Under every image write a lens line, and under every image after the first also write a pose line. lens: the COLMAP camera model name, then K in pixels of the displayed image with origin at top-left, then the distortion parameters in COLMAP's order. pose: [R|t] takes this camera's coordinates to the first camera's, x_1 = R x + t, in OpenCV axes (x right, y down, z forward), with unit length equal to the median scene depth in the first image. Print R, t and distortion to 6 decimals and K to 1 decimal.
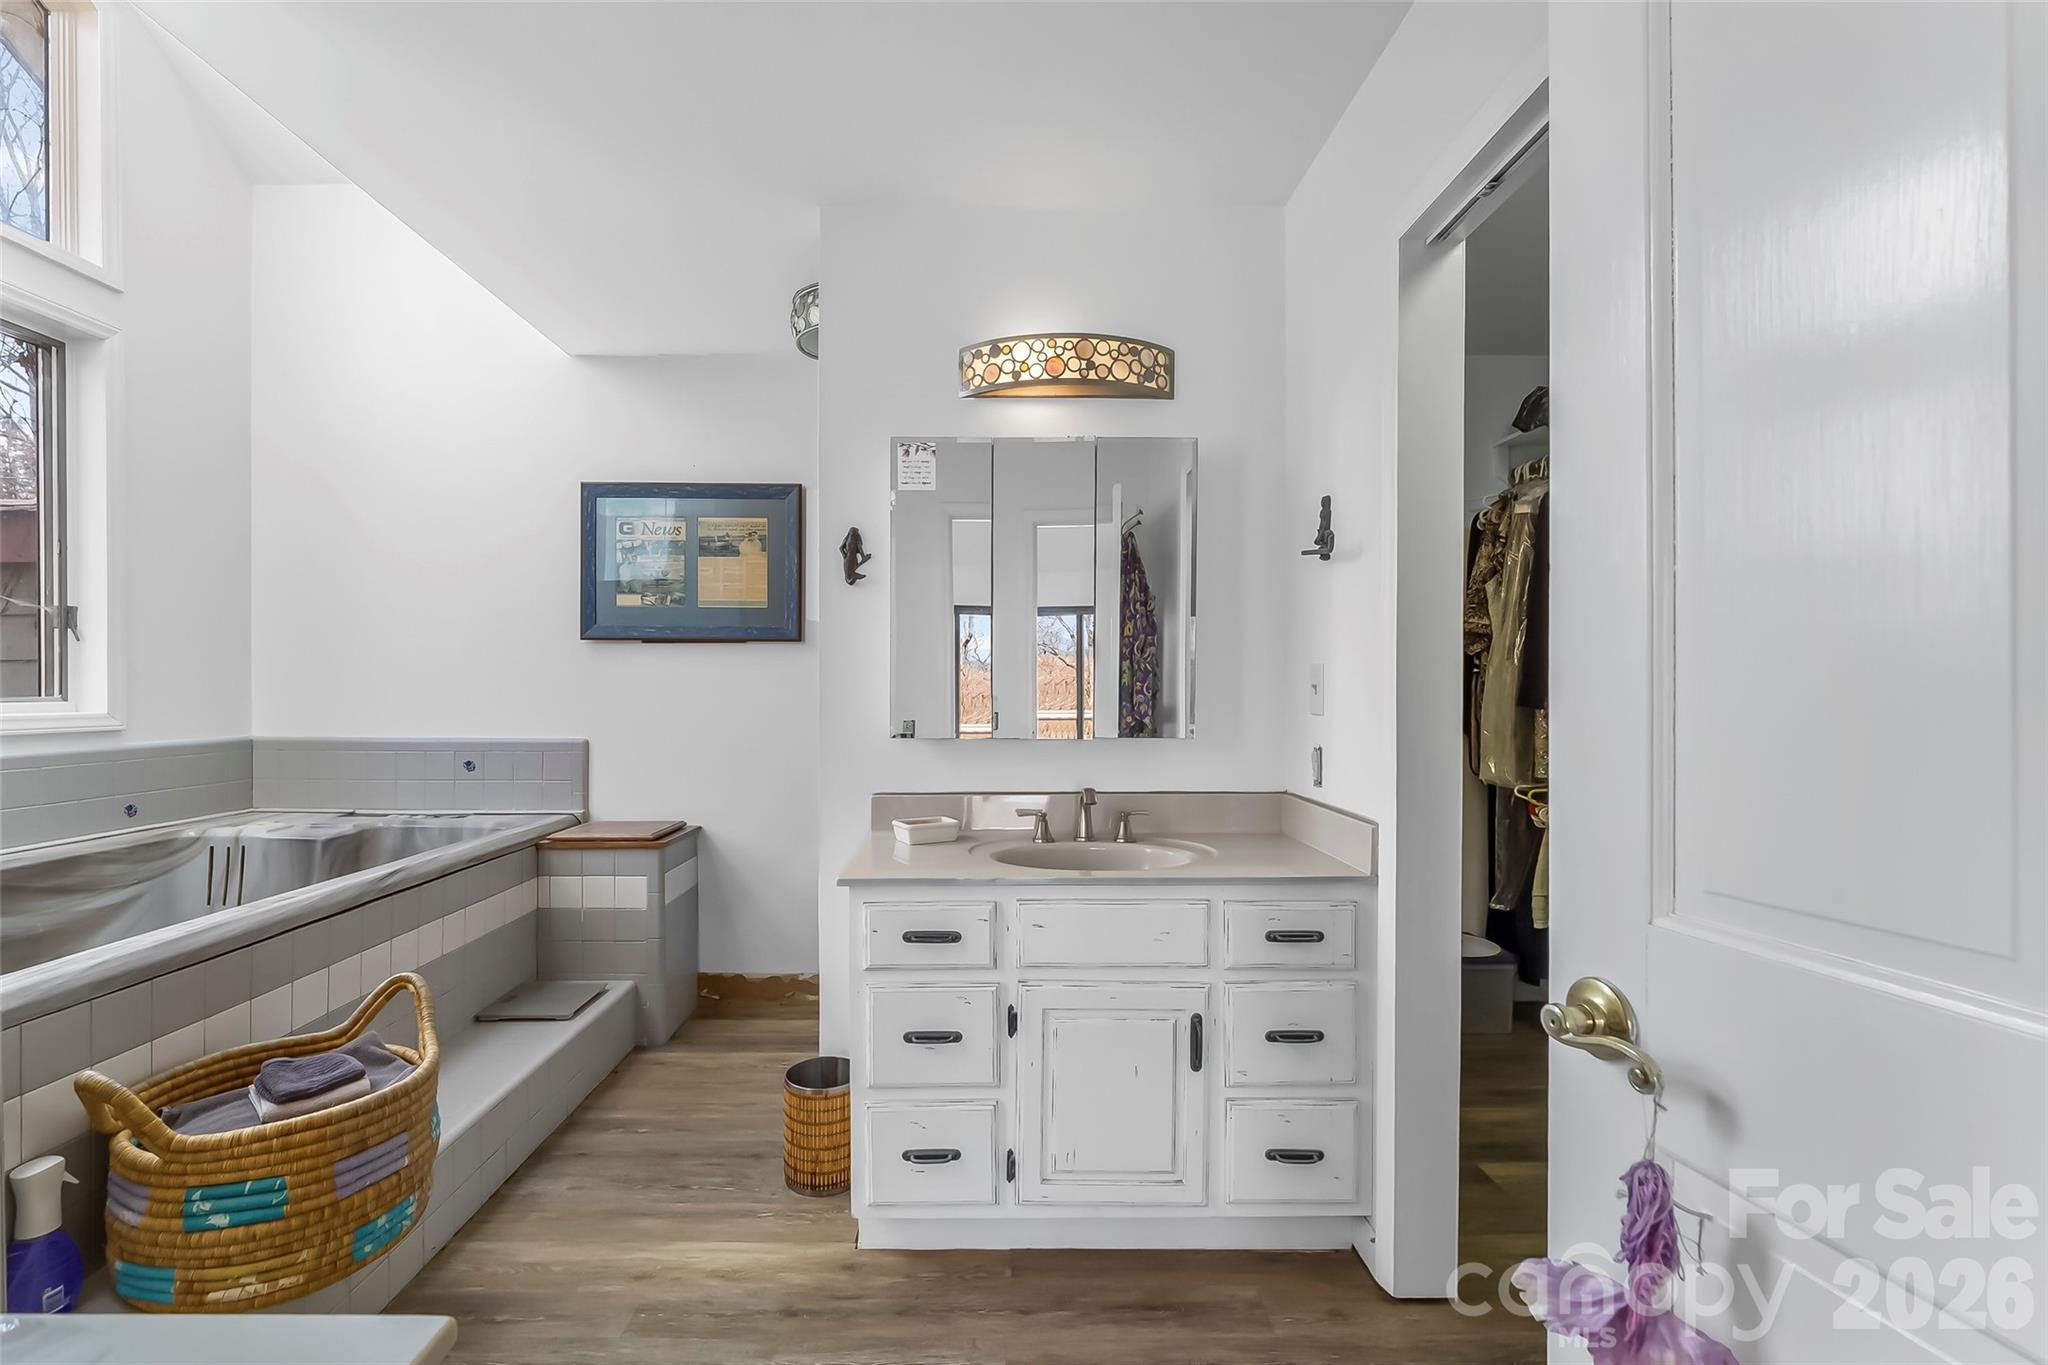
lens RADIAL K [[865.3, 0, 997.1], [0, 865.3, 697.4], [0, 0, 1]] dist [-0.003262, -0.000338]
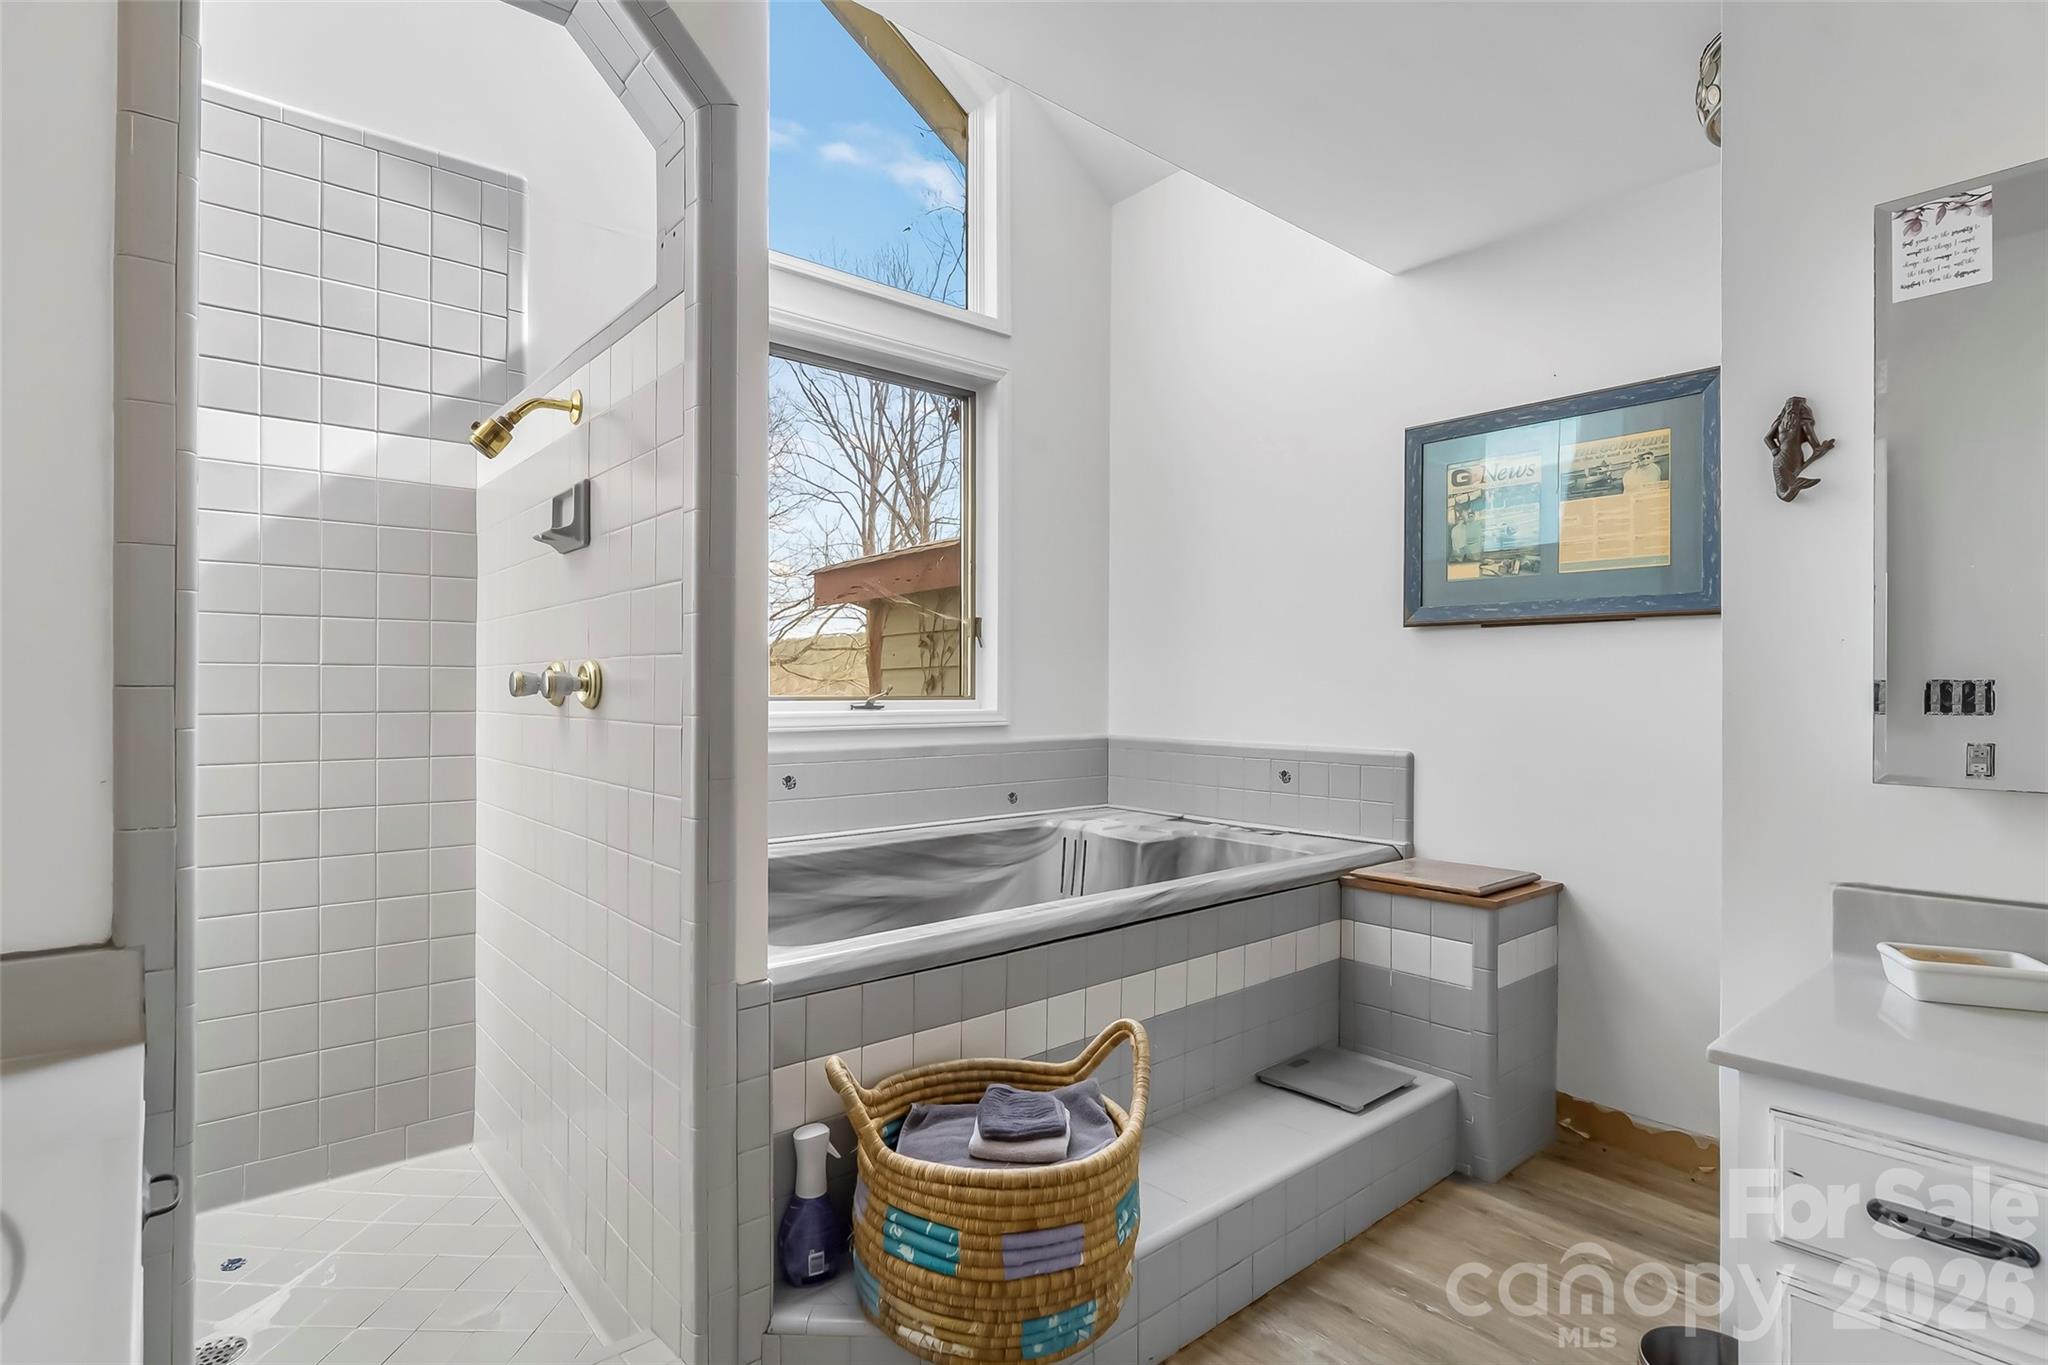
lens RADIAL K [[1019.1, 0, 1017.7], [0, 1019.1, 688.4], [0, 0, 1]] dist [-0.003569, 0.000015]
pose [[0.640578, 0.000037, -0.767893, 0.016220], [-0.008155, 0.999944, -0.006754, -0.001660], [0.767850, 0.010589, 0.640543, 0.214333]]
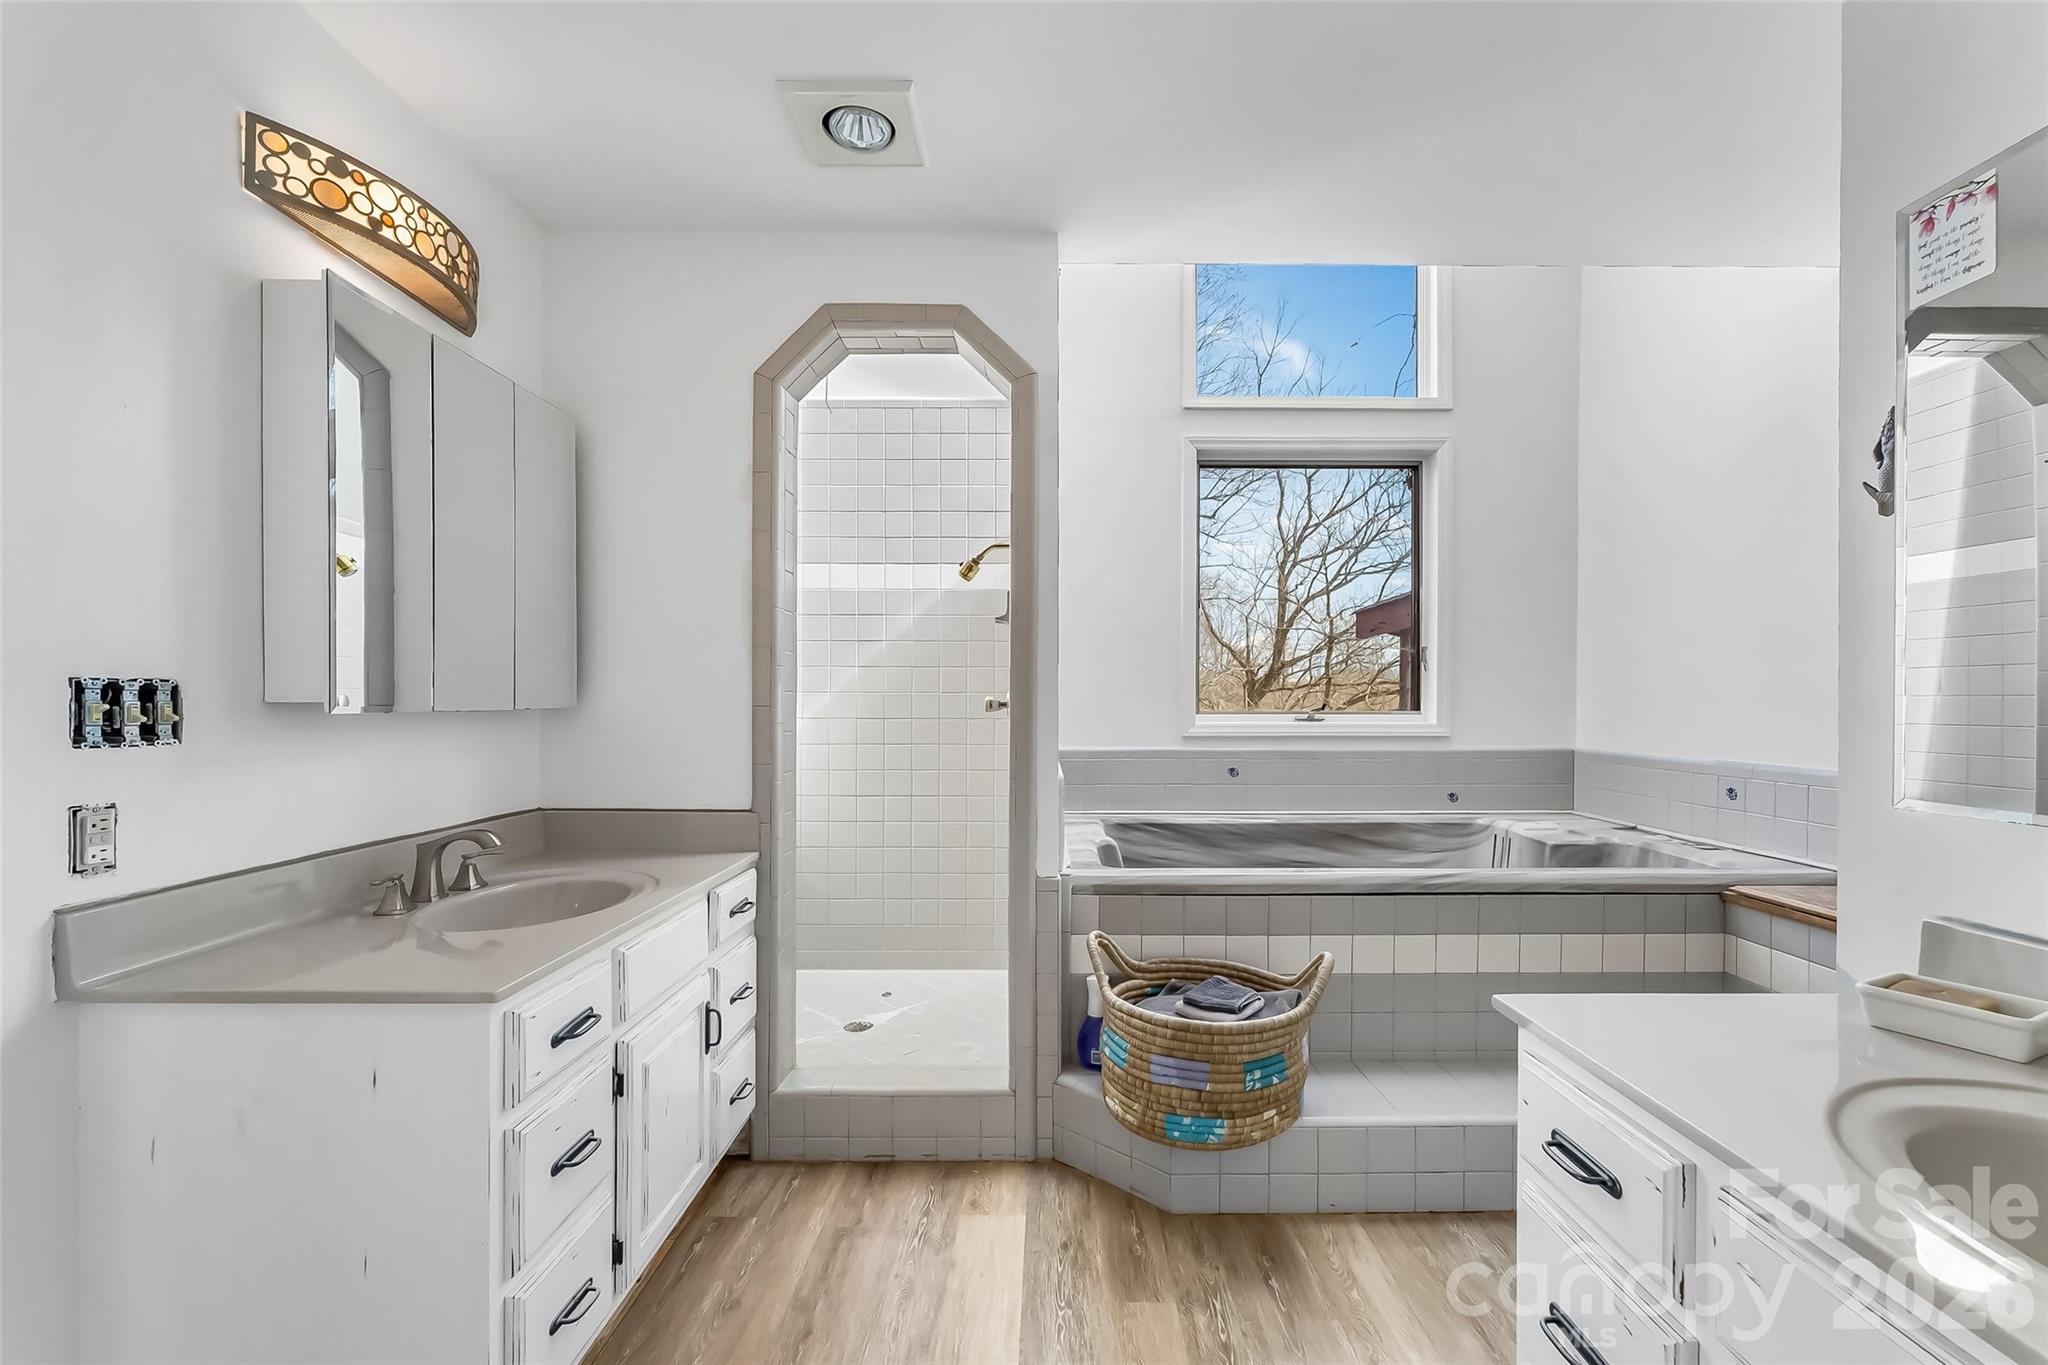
lens RADIAL K [[836.4, 0, 1095.0], [0, 836.4, 704.2], [0, 0, 1]] dist [-0.000277, -0.000201]
pose [[0.054943, 0.000605, -0.998489, 0.339168], [-0.010169, 0.999948, 0.000046, -0.008662], [0.998438, 0.010151, 0.054946, 0.508707]]
